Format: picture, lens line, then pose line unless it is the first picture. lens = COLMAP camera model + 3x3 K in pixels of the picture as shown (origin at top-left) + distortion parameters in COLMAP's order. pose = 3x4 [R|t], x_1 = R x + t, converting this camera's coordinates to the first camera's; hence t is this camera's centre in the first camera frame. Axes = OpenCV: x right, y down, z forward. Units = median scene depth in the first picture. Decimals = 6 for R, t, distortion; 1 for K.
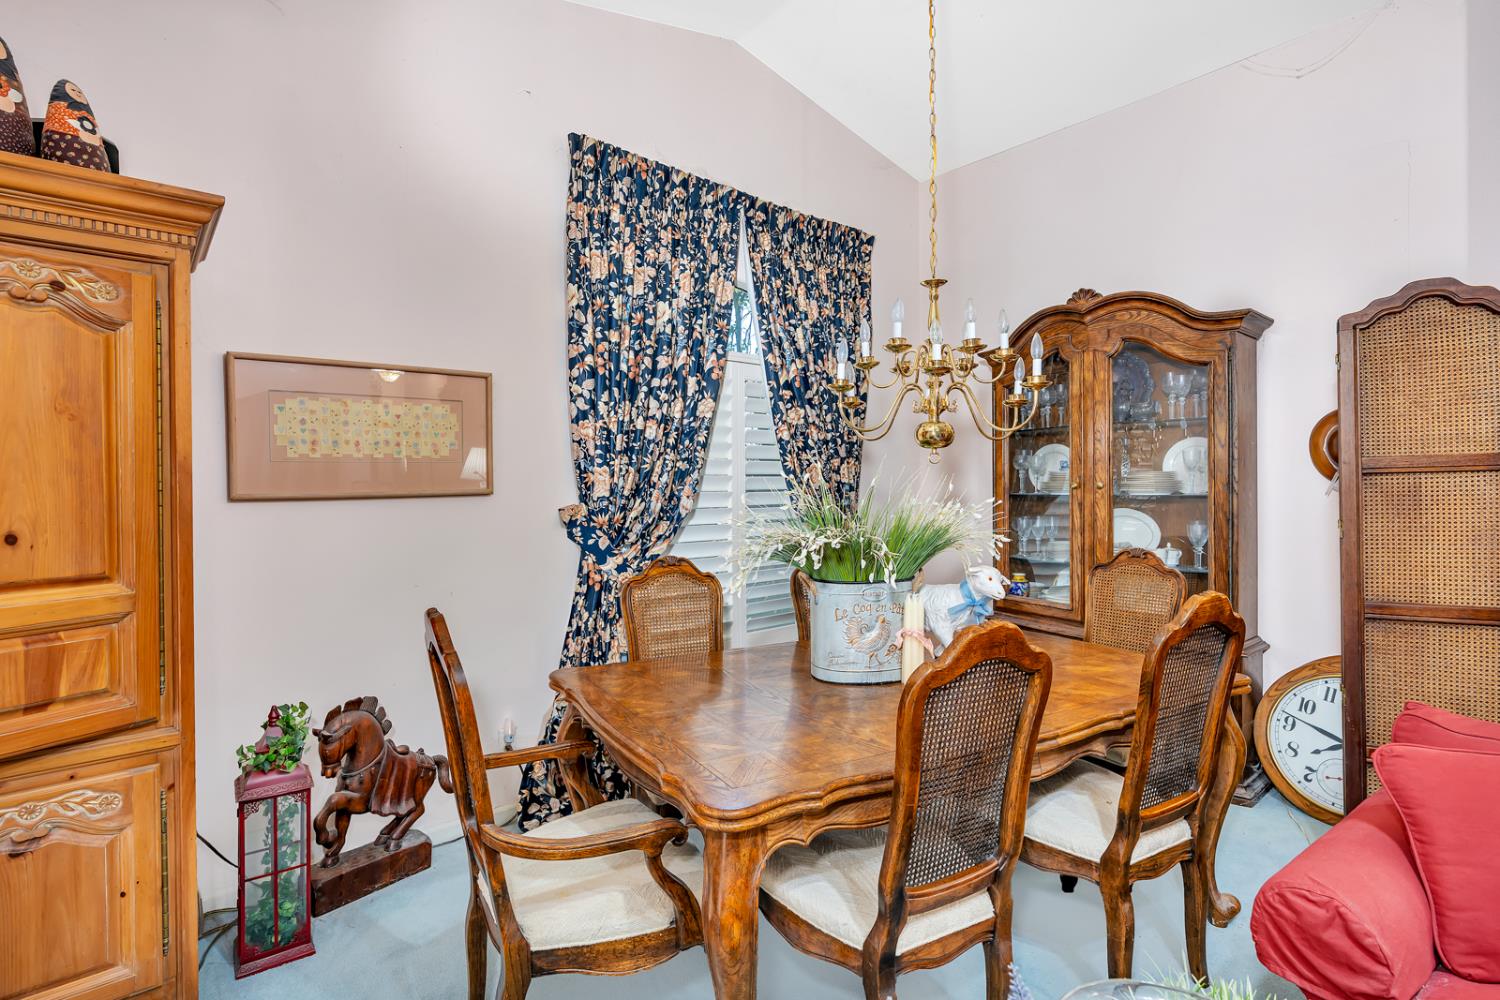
lens RADIAL K [[722.9, 0, 742.5], [0, 722.9, 487.1], [0, 0, 1]] dist [0.000014, 0.000651]
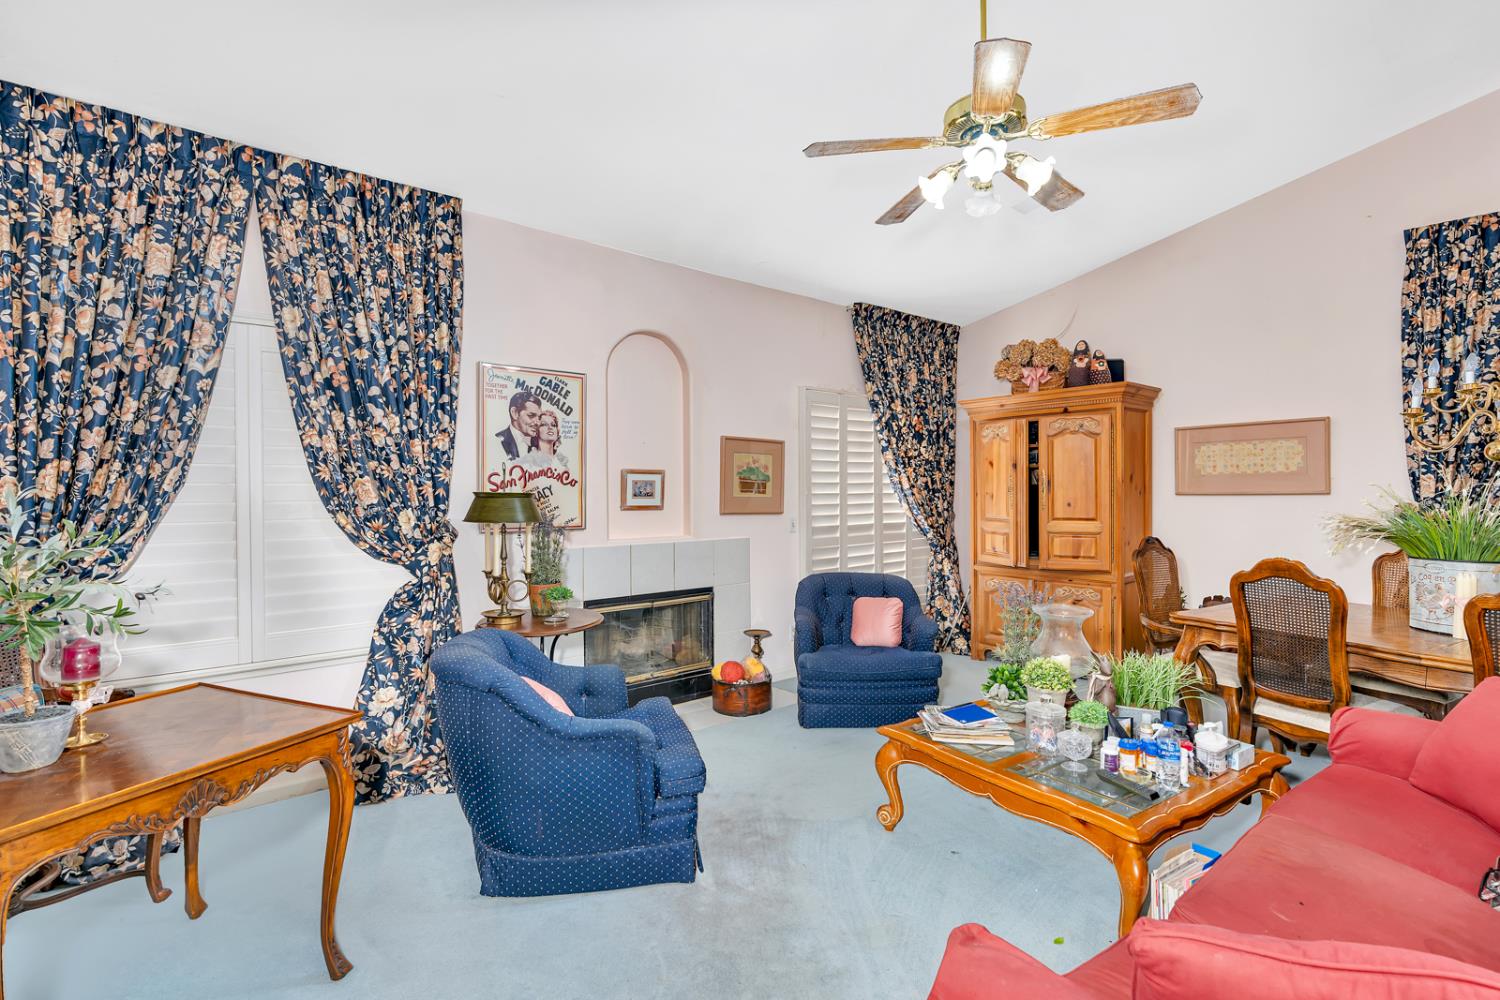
lens RADIAL K [[715.9, 0, 729.5], [0, 715.9, 495.3], [0, 0, 1]] dist [-0.002617, 0.000595]
pose [[-0.015659, 0.015091, -0.999764, 1.076059], [-0.000381, 0.999886, 0.015098, -0.009605], [0.999877, 0.000617, -0.015651, -0.236810]]
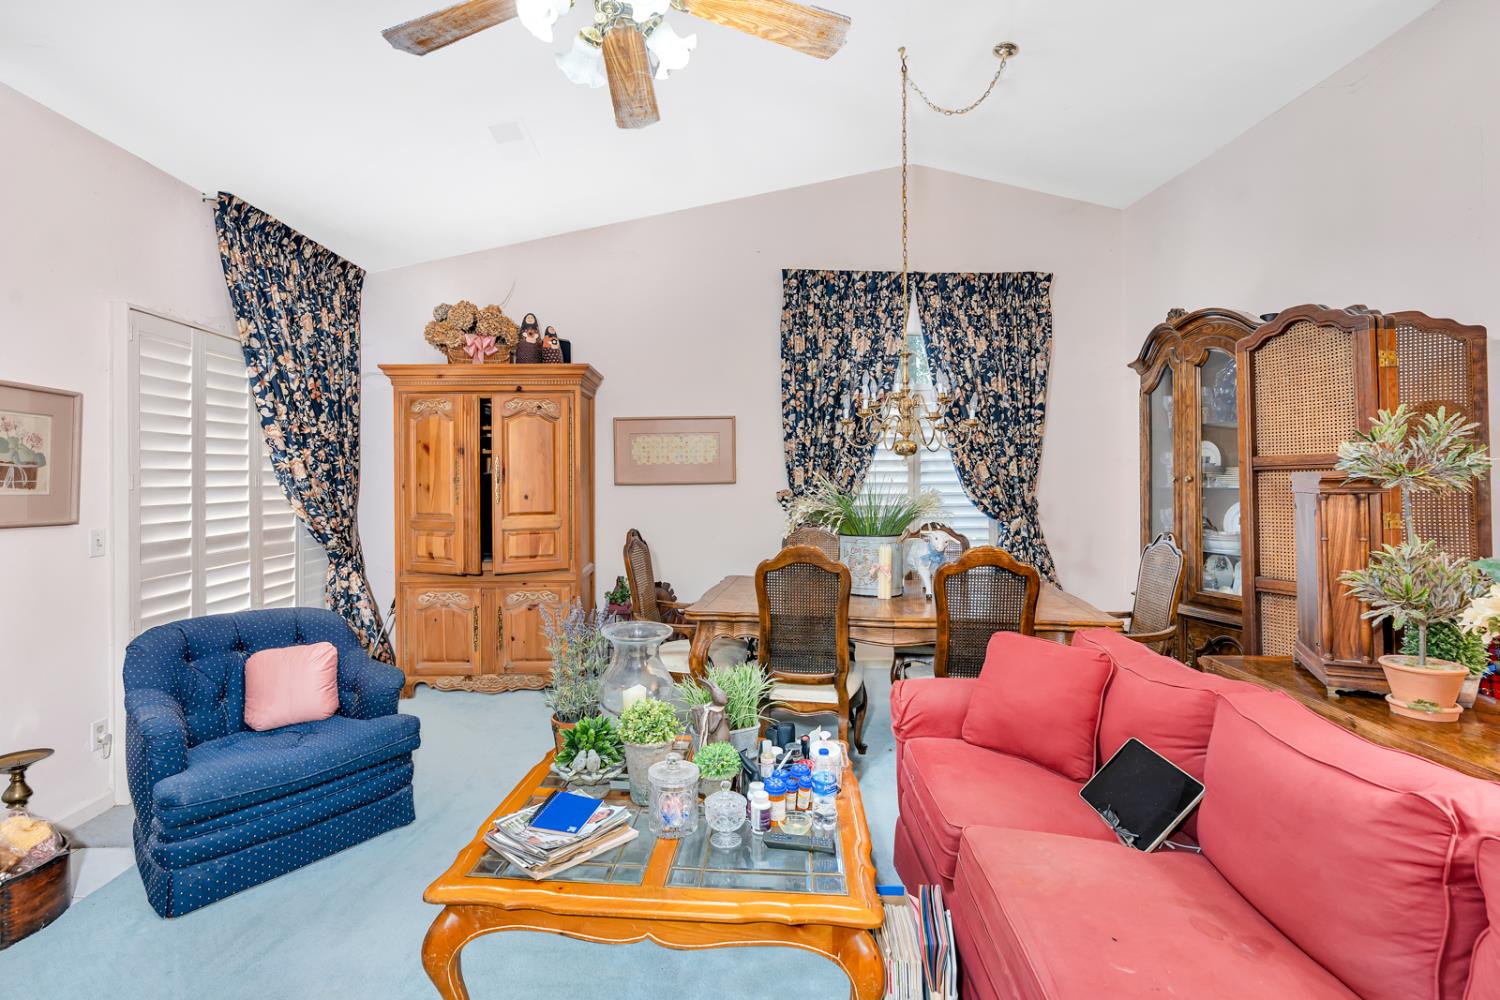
lens RADIAL K [[708.9, 0, 757.5], [0, 708.9, 471.6], [0, 0, 1]] dist [-0.000545, 0.000542]
pose [[0.794706, -0.003367, -0.606985, 0.680846], [-0.001848, 0.999967, -0.007966, -0.004266], [0.606991, 0.007452, 0.794674, -0.326563]]
